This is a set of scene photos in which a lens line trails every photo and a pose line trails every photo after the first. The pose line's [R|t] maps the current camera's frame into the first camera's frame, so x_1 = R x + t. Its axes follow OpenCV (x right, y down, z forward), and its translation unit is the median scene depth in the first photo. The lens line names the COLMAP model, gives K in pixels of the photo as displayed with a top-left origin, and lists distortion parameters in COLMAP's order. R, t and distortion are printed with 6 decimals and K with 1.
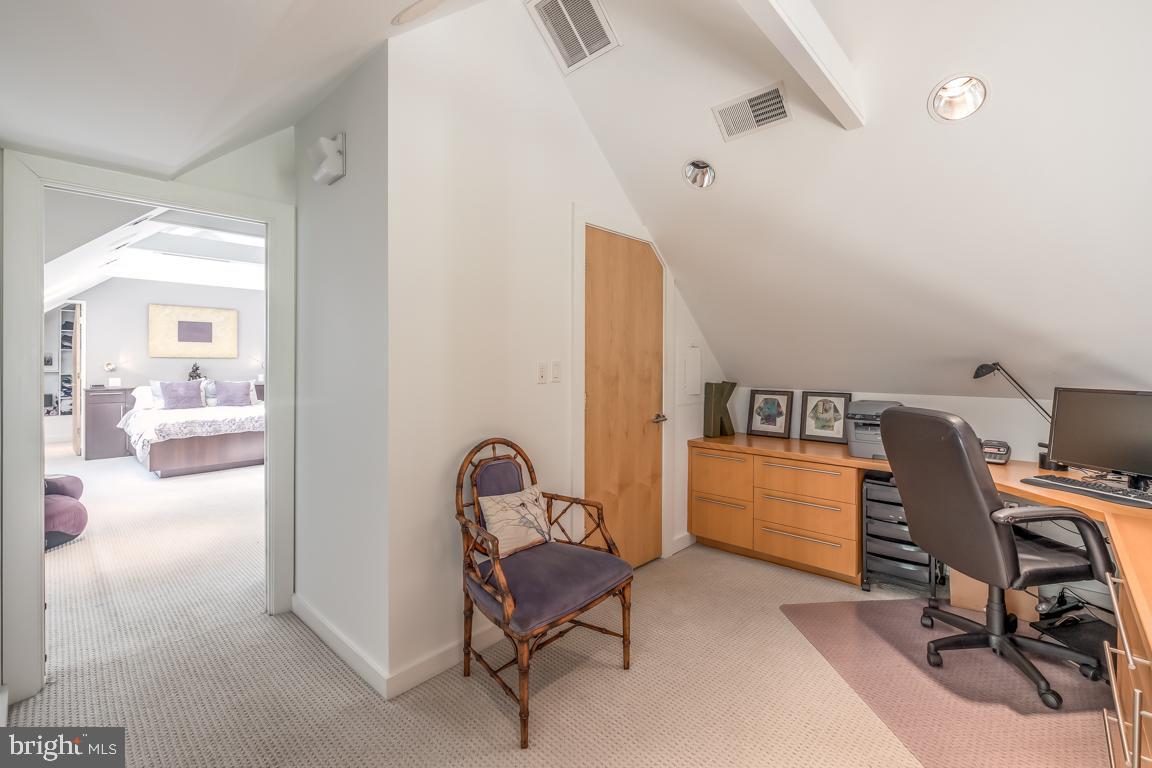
lens RADIAL K [[527.9, 0, 578.9], [0, 527.9, 364.7], [0, 0, 1]] dist [-0.000438, -0.000120]
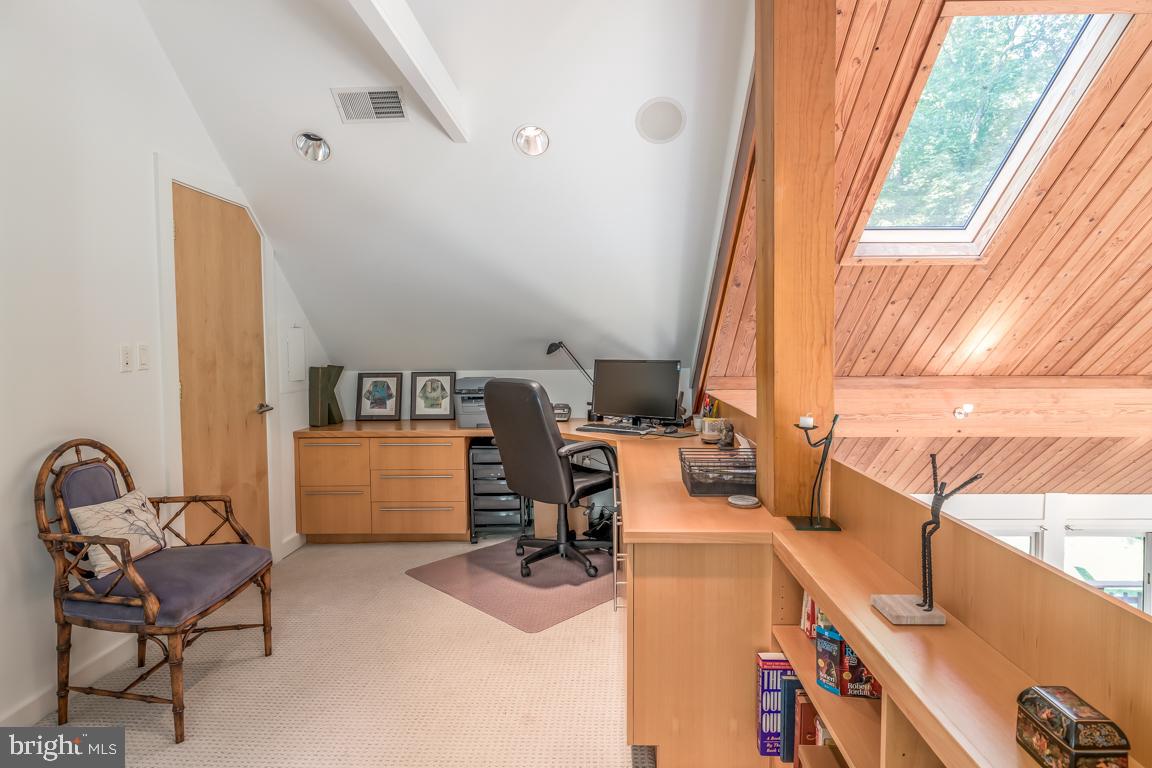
lens RADIAL K [[642.7, 0, 576.0], [0, 642.7, 384.0], [0, 0, 1]] dist [0.000649, 0.000145]
pose [[0.775815, -0.050157, 0.628964, -0.176851], [0.014188, 0.997970, 0.062082, 0.002284], [-0.630801, -0.039240, 0.774952, -0.250896]]
